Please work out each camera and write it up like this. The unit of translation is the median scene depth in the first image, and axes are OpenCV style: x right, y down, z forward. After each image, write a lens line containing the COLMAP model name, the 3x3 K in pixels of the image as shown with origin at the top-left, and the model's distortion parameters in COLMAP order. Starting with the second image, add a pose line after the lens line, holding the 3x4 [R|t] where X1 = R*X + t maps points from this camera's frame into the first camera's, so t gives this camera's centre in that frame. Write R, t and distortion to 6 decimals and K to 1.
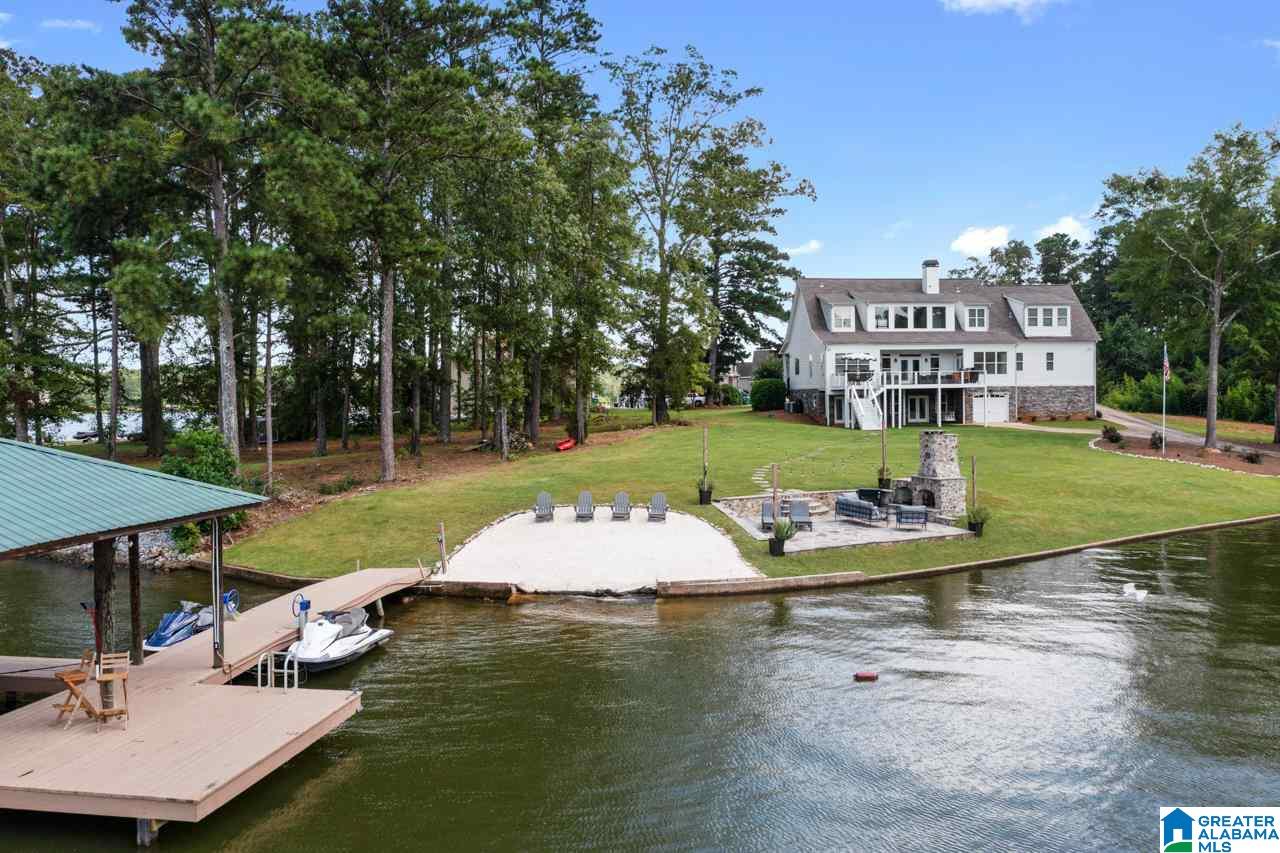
lens RADIAL K [[1025.8, 0, 629.1], [0, 1025.8, 384.2], [0, 0, 1]] dist [-0.022109, 0.003728]
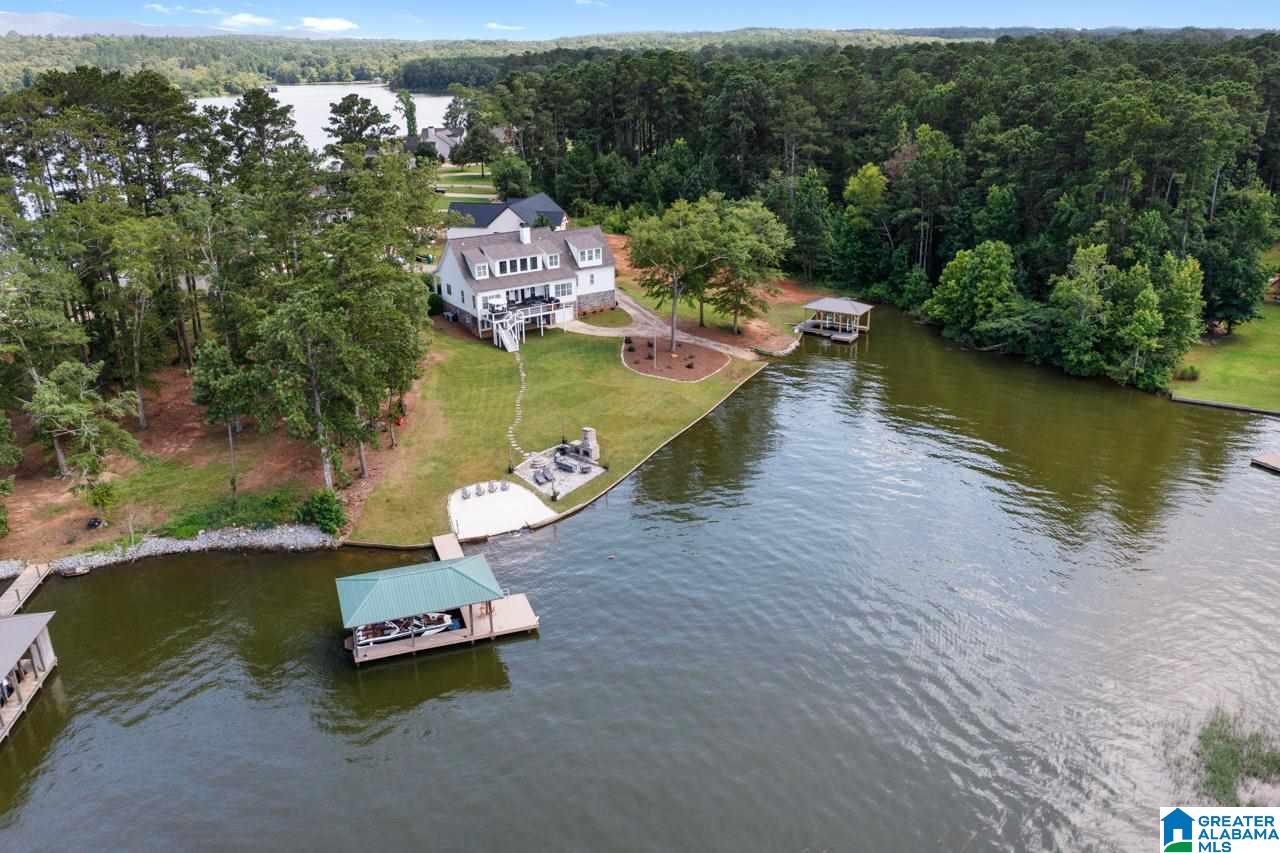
lens RADIAL K [[1025.8, 0, 643.7], [0, 1025.8, 426.9], [0, 0, 1]] dist [-0.022109, 0.003728]
pose [[0.874063, -0.177440, 0.452249, -0.376878], [0.001477, 0.931878, 0.362768, -0.447488], [-0.485810, -0.316414, 0.814782, -0.603441]]
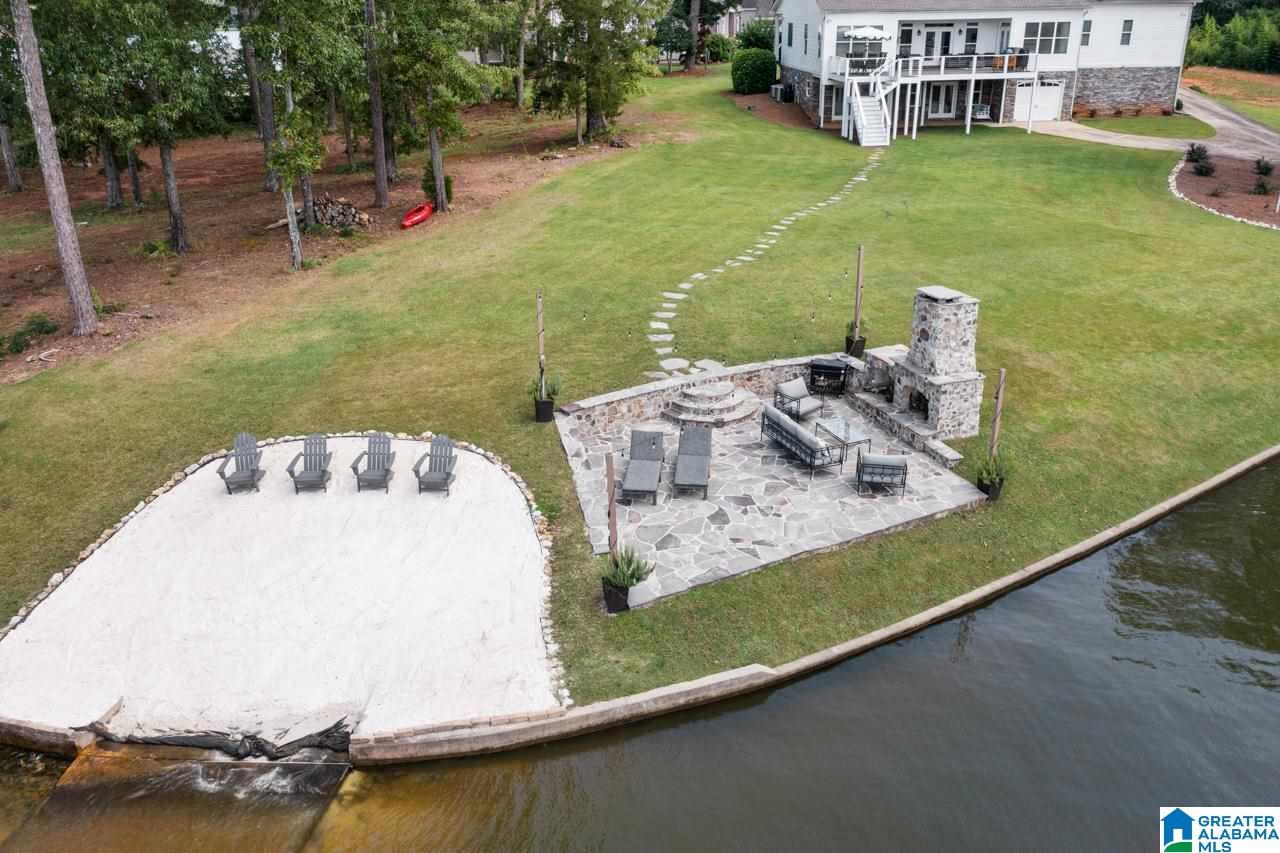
lens RADIAL K [[1025.8, 0, 634.9], [0, 1025.8, 424.1], [0, 0, 1]] dist [-0.022109, 0.003728]
pose [[0.999914, -0.004049, -0.012450, 0.063414], [0.008588, 0.920632, 0.390338, -0.054158], [0.009881, -0.390411, 0.920588, 0.209092]]
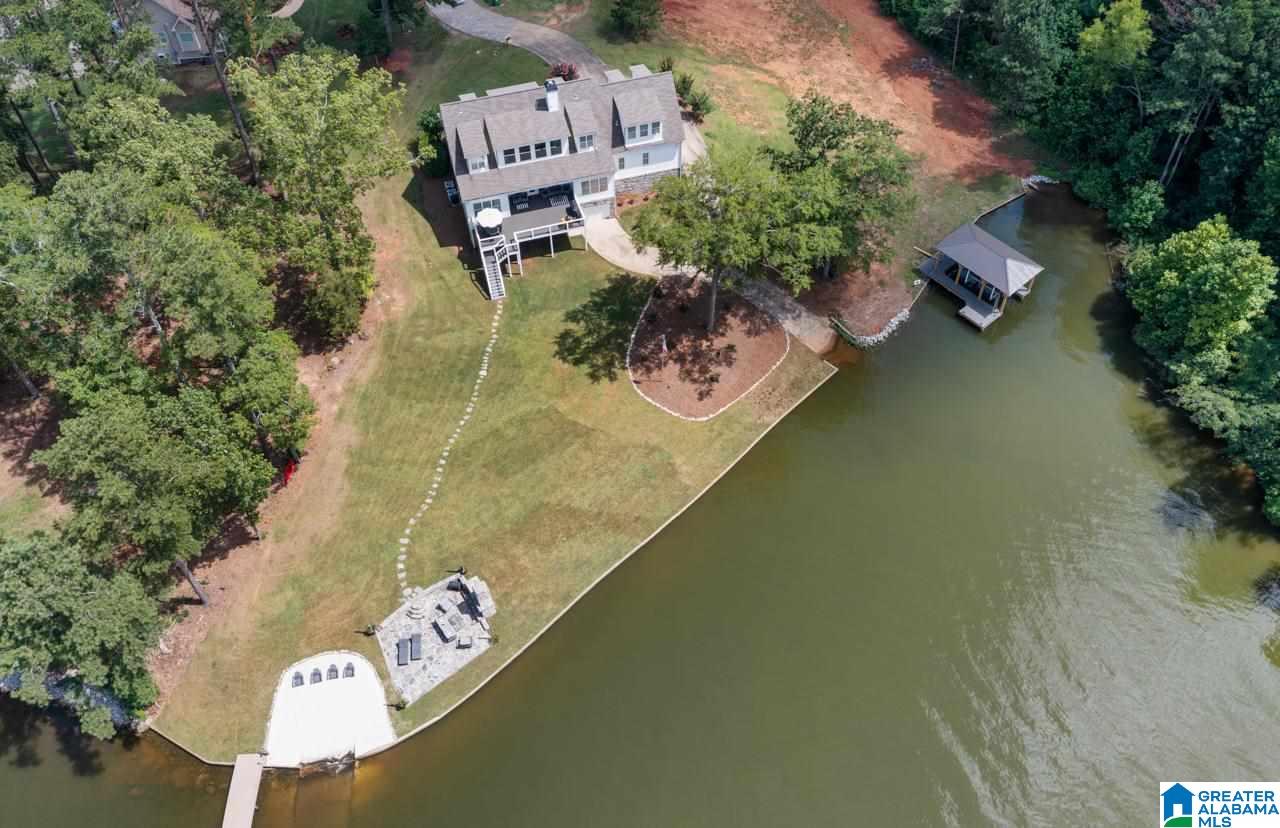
lens RADIAL K [[1053.8, 0, 636.6], [0, 1053.8, 414.6], [0, 0, 1]] dist [-0.017410, -0.004960]
pose [[0.979056, -0.163002, 0.121981, 0.195951], [0.009117, 0.633650, 0.773566, -0.868185], [-0.203386, -0.756252, 0.621865, -0.057079]]
